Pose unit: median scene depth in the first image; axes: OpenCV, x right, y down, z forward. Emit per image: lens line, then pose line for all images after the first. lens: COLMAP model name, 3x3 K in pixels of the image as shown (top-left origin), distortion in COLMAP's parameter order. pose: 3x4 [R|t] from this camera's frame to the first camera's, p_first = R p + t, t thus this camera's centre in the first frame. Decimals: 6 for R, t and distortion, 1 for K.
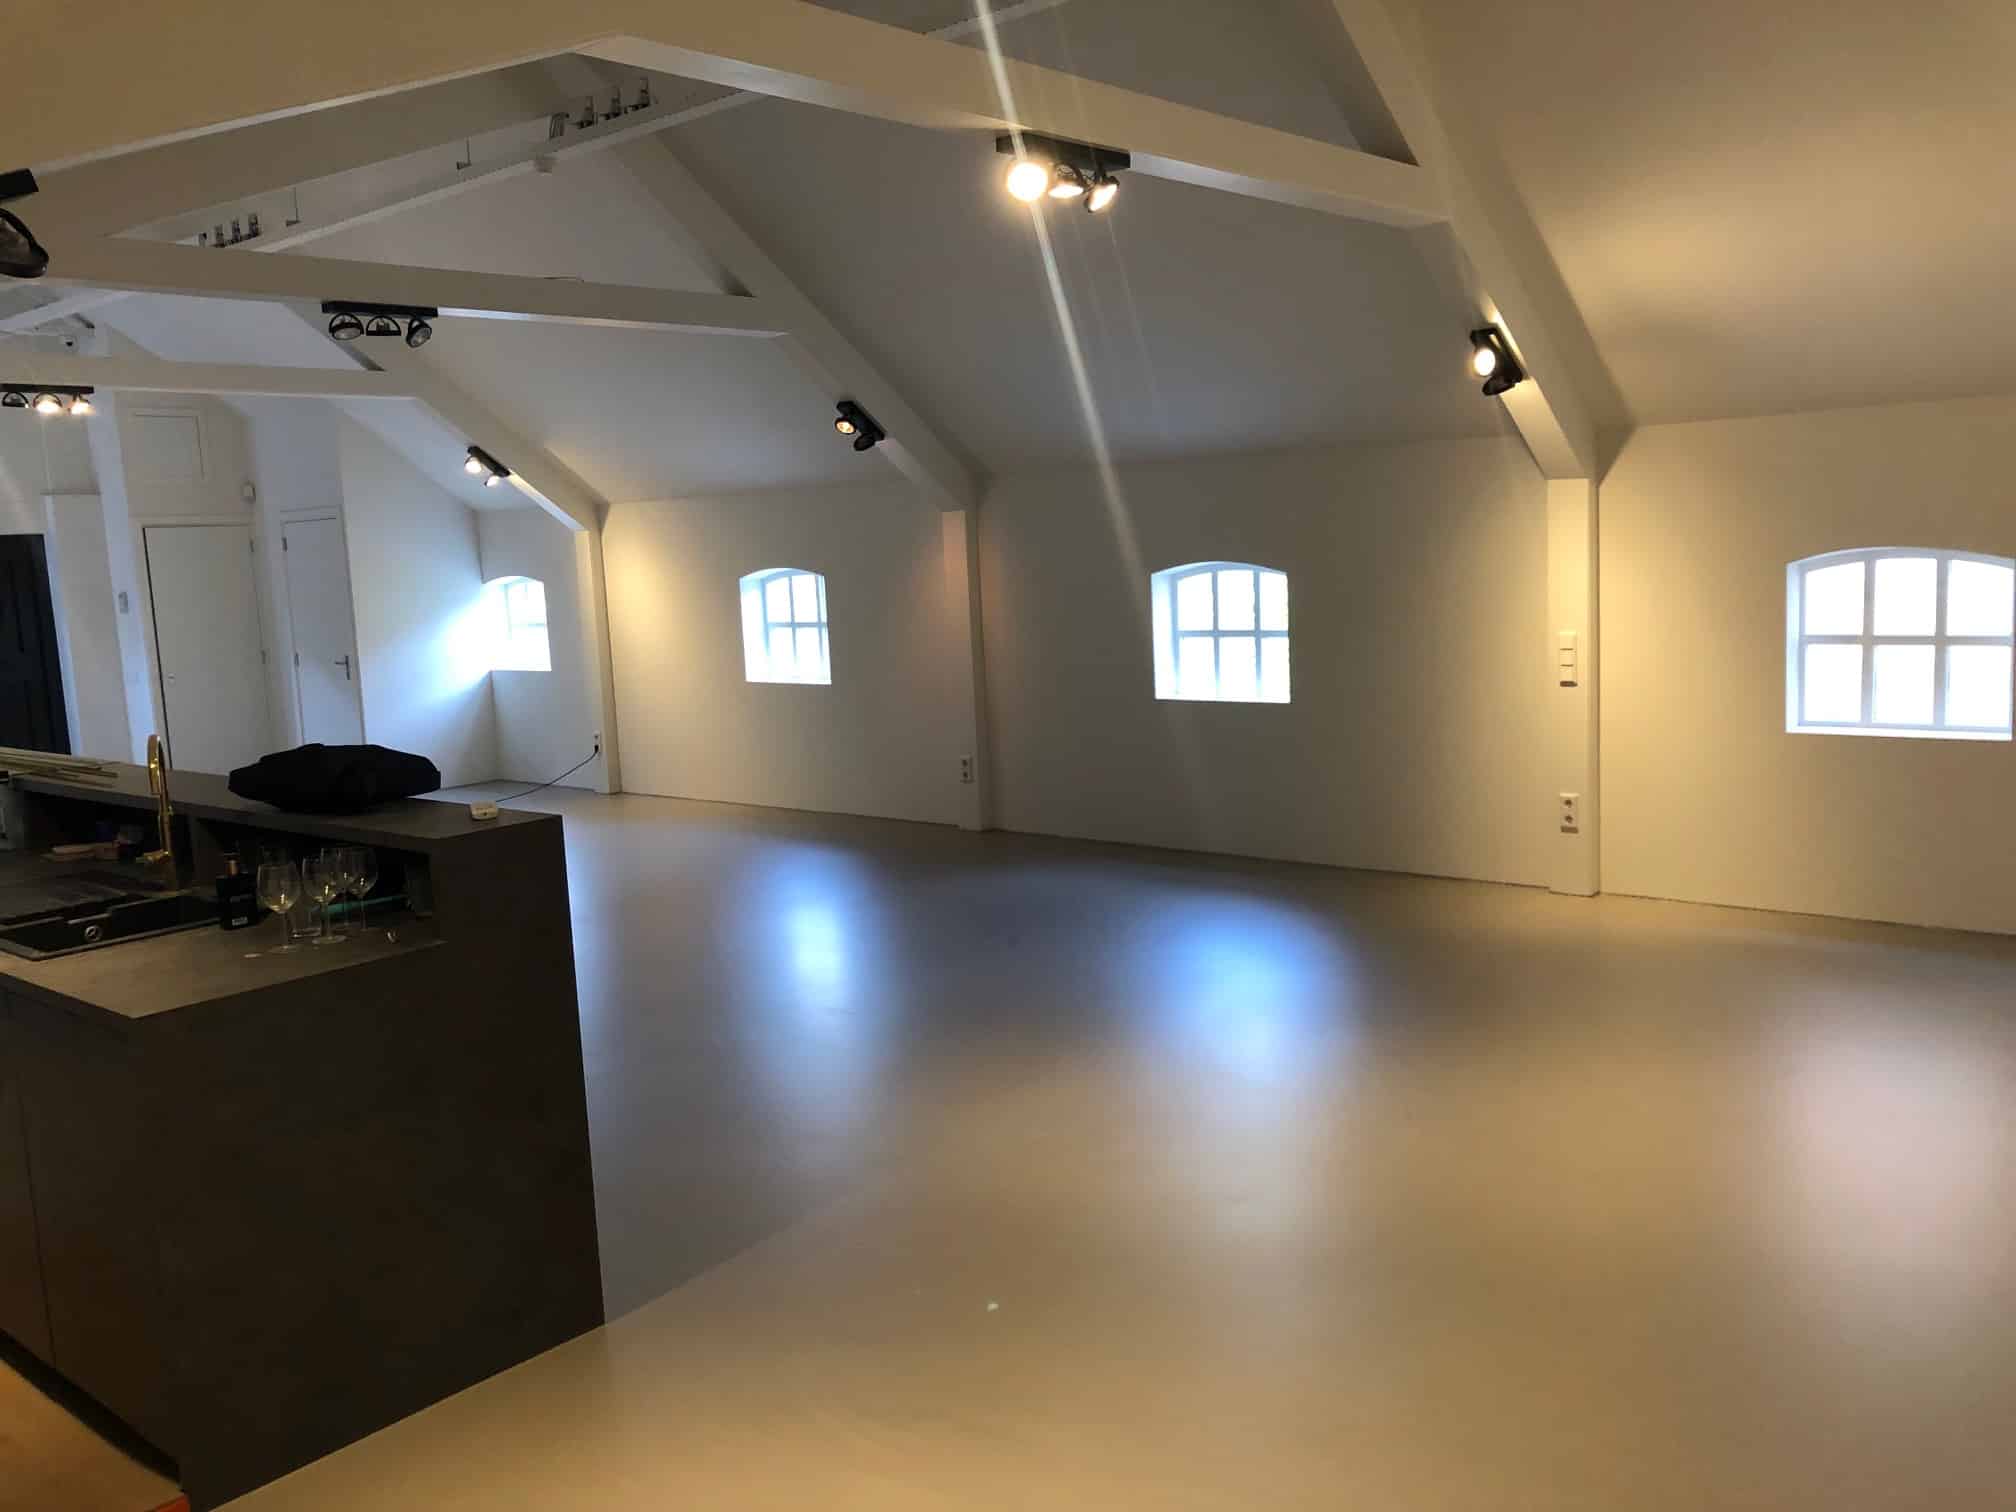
lens RADIAL K [[1653.8, 0, 1007.0], [0, 1653.8, 721.3], [0, 0, 1]] dist [0.035971, -0.040371]
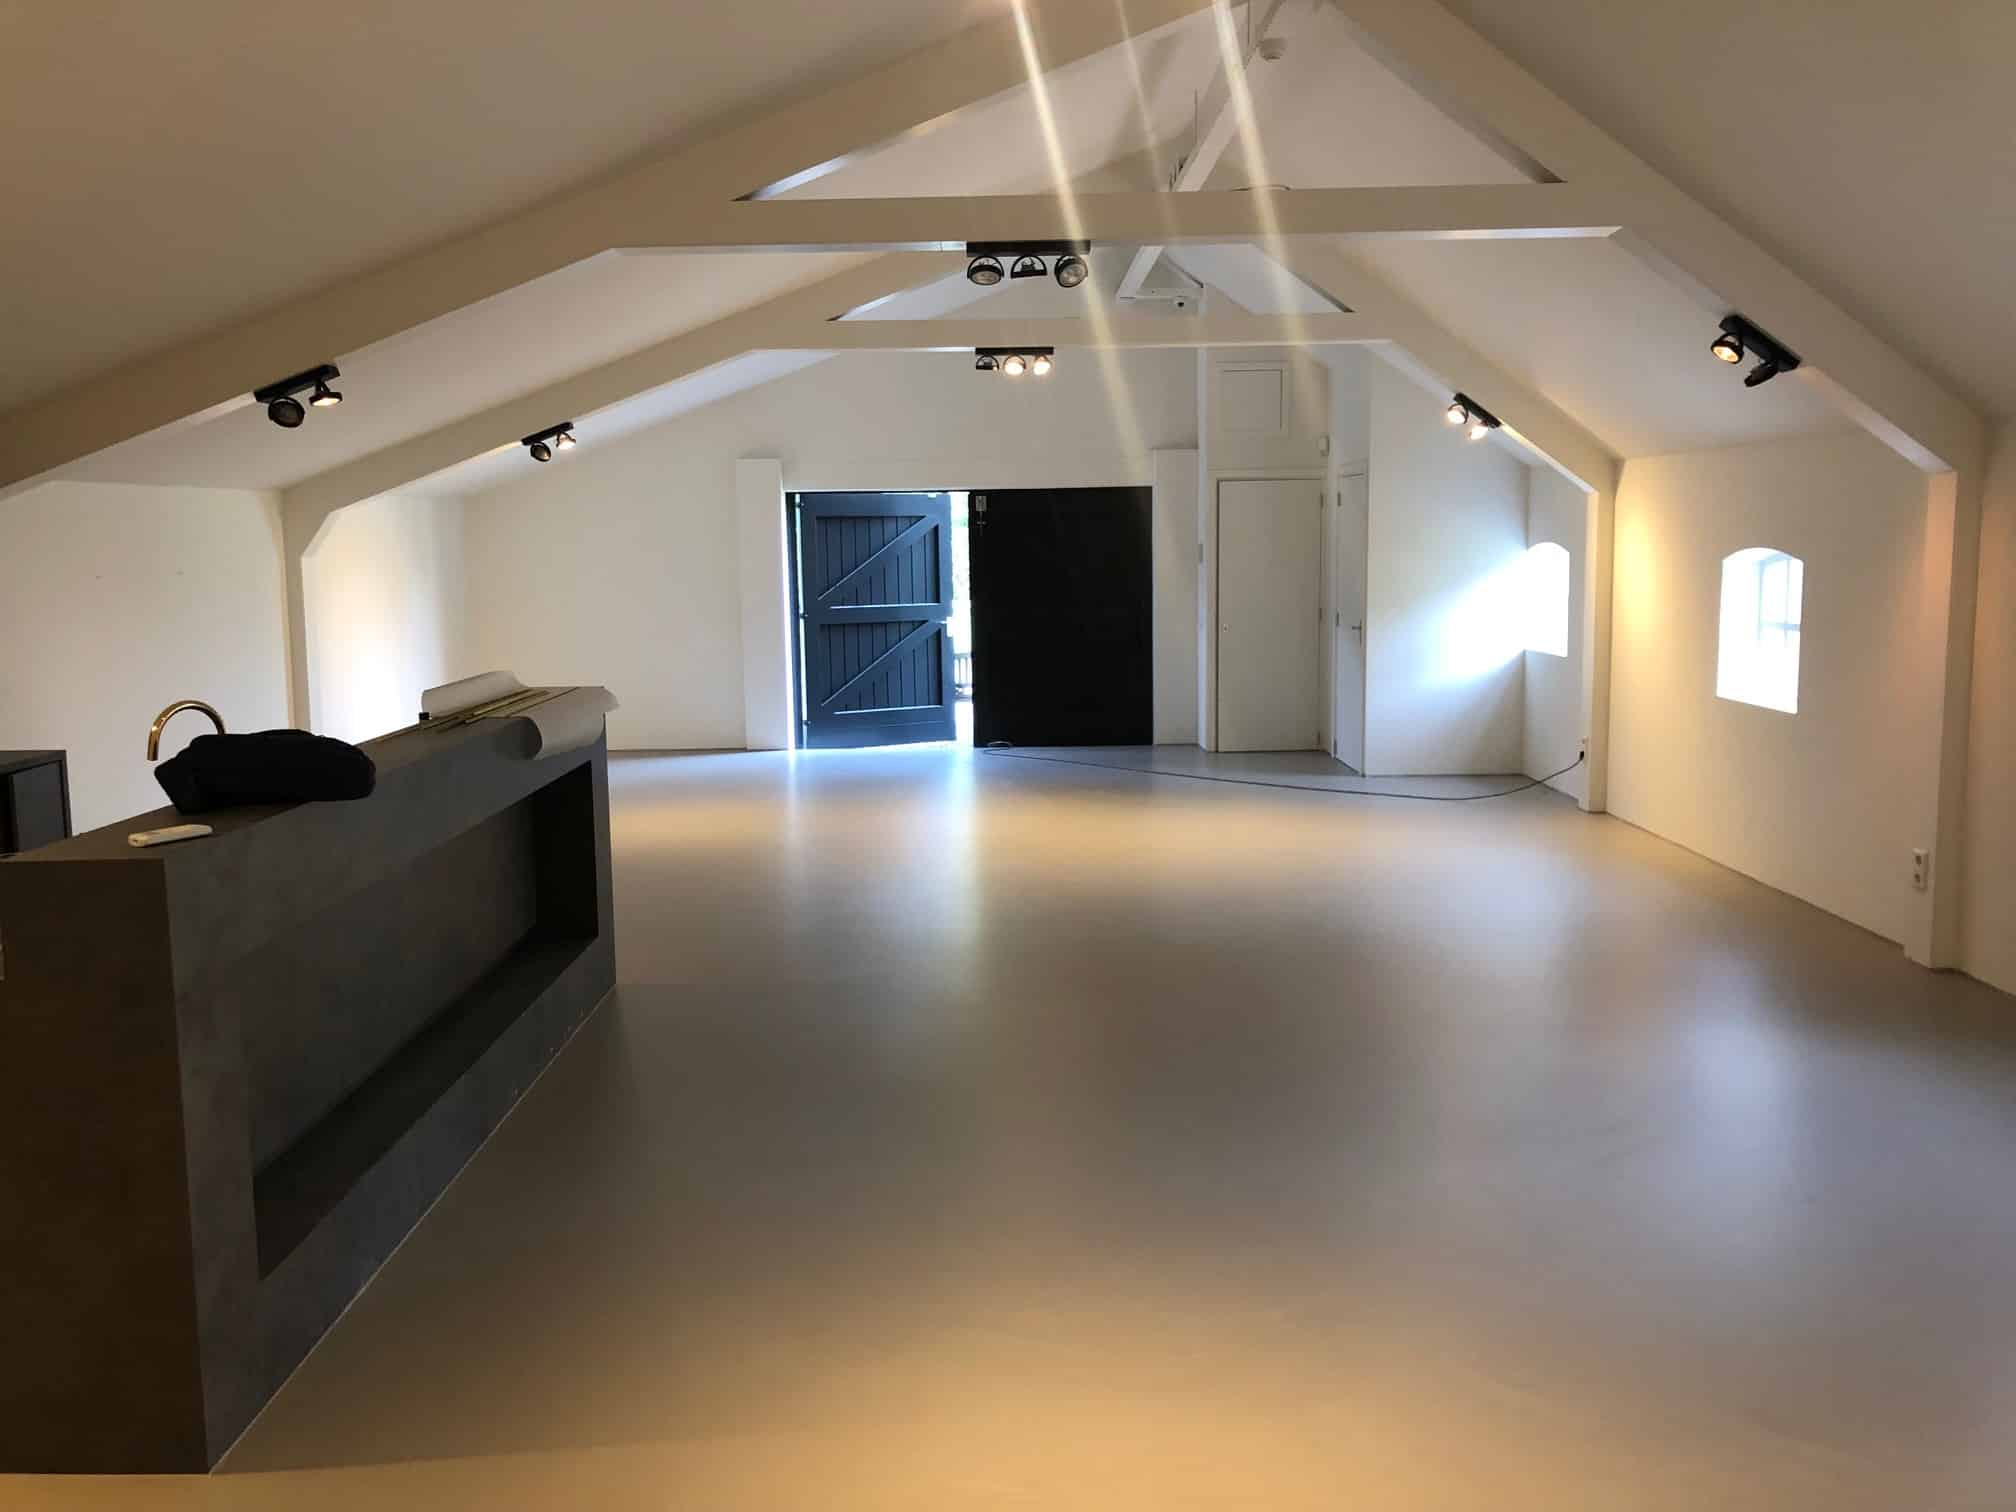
lens RADIAL K [[1653.8, 0, 984.3], [0, 1653.8, 737.0], [0, 0, 1]] dist [0.035971, -0.040371]
pose [[0.650152, 0.130977, -0.748430, 0.331953], [-0.100047, 0.991211, 0.086554, -0.064722], [0.753188, 0.018605, 0.657542, 0.424441]]
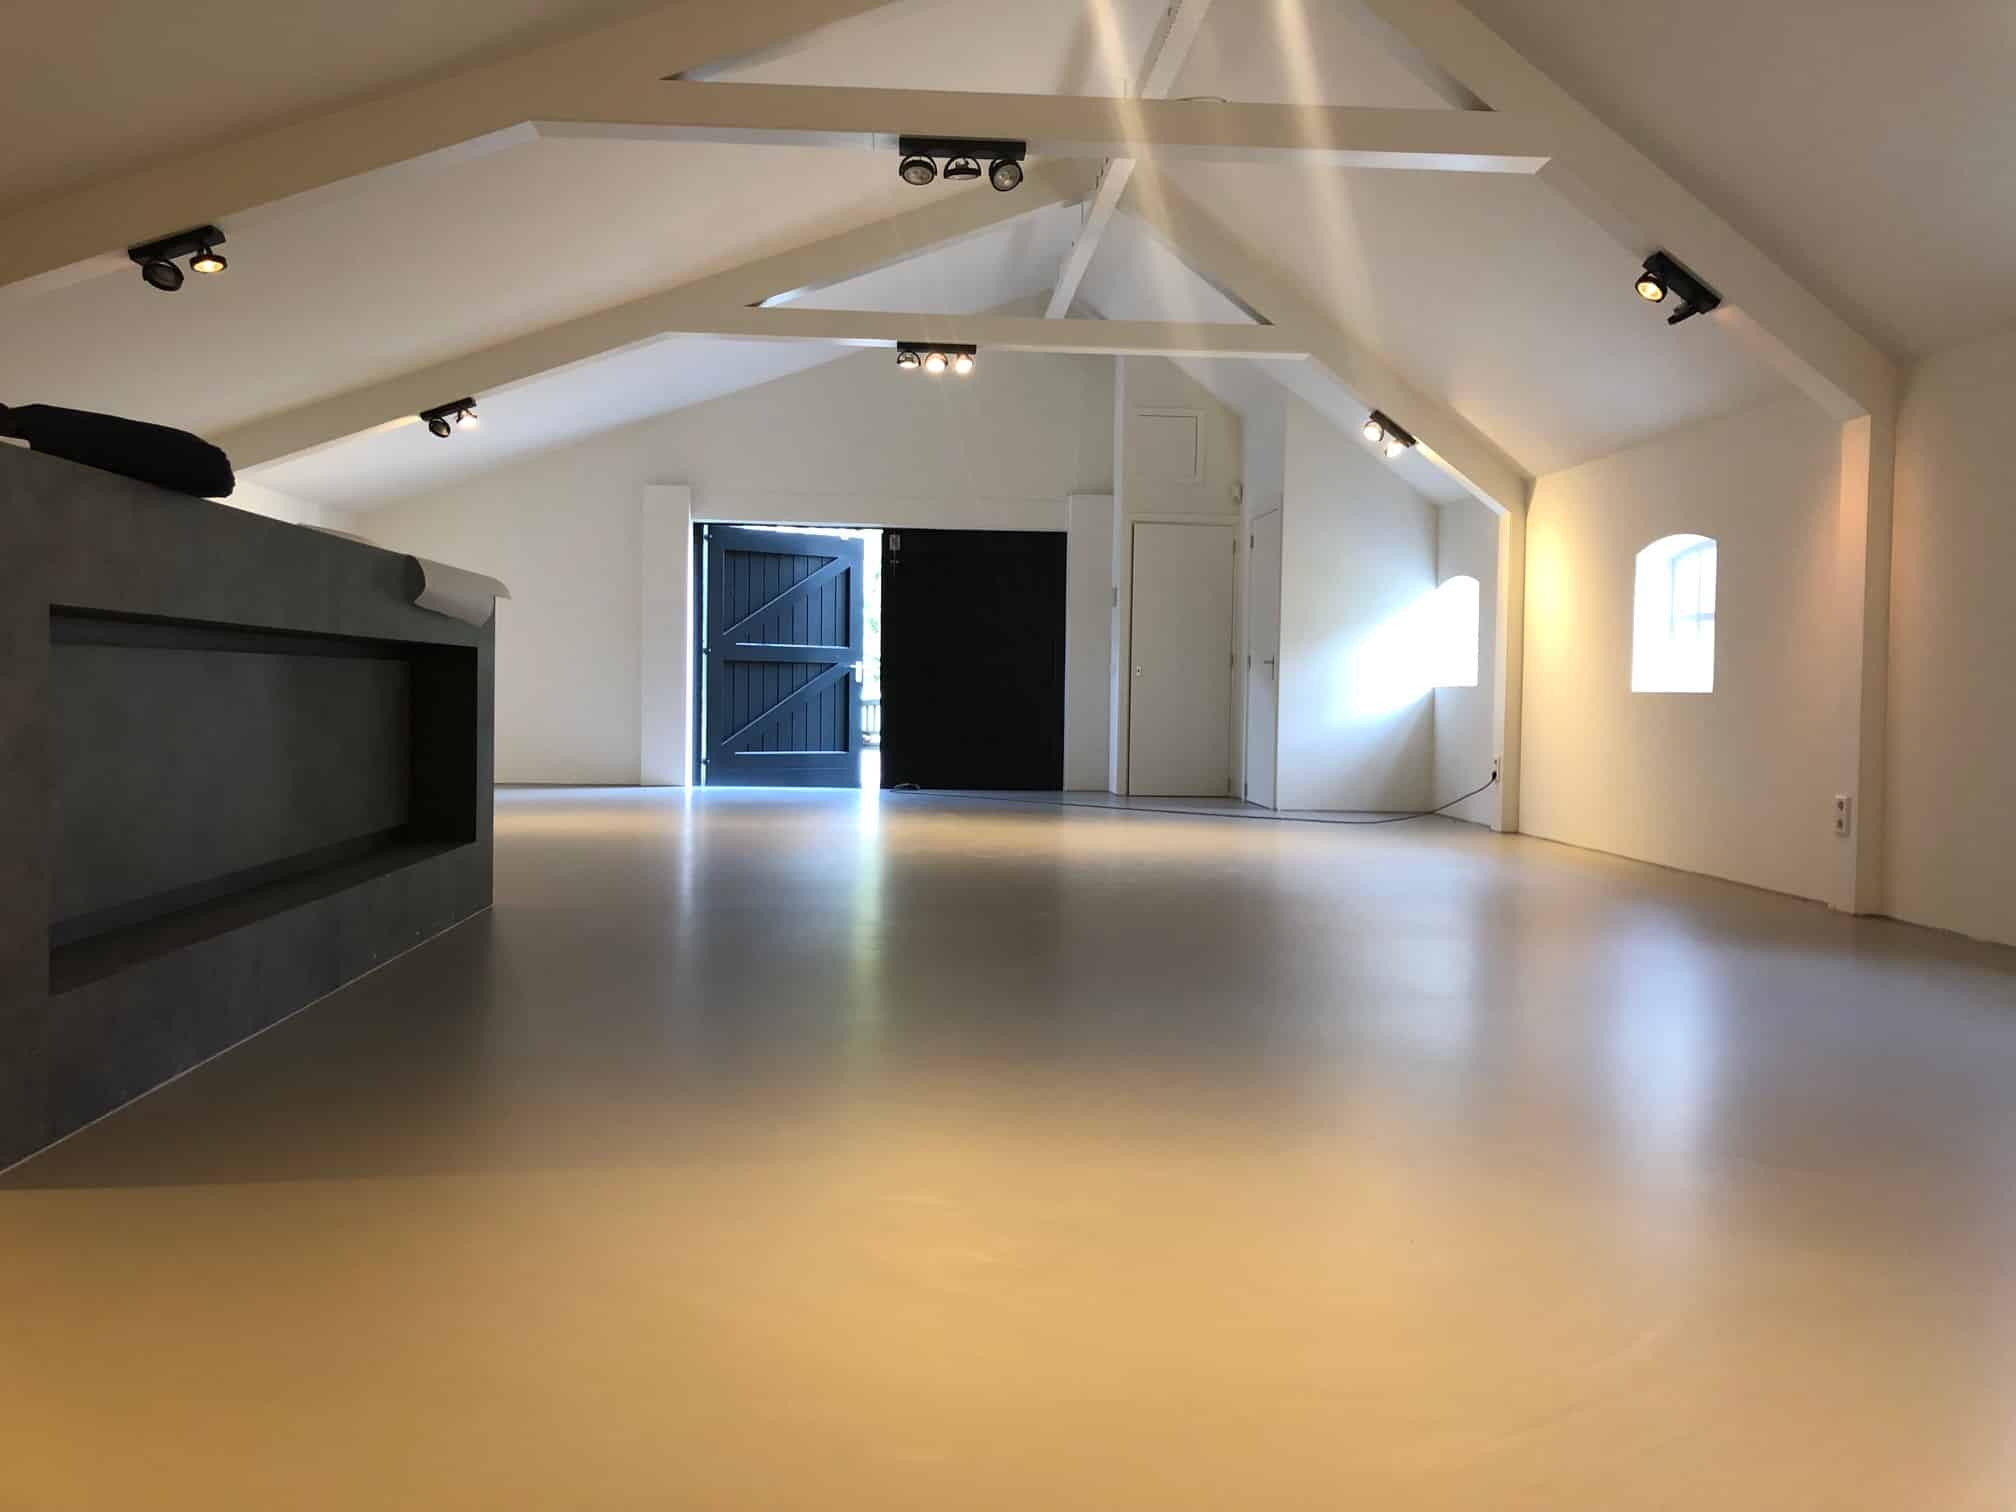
lens RADIAL K [[1653.8, 0, 1019.7], [0, 1653.8, 744.0], [0, 0, 1]] dist [0.035971, -0.040371]
pose [[0.707328, 0.084658, -0.701798, 0.305162], [-0.129685, 0.991493, -0.011104, 0.075331], [0.694888, 0.098867, 0.712289, 0.454888]]
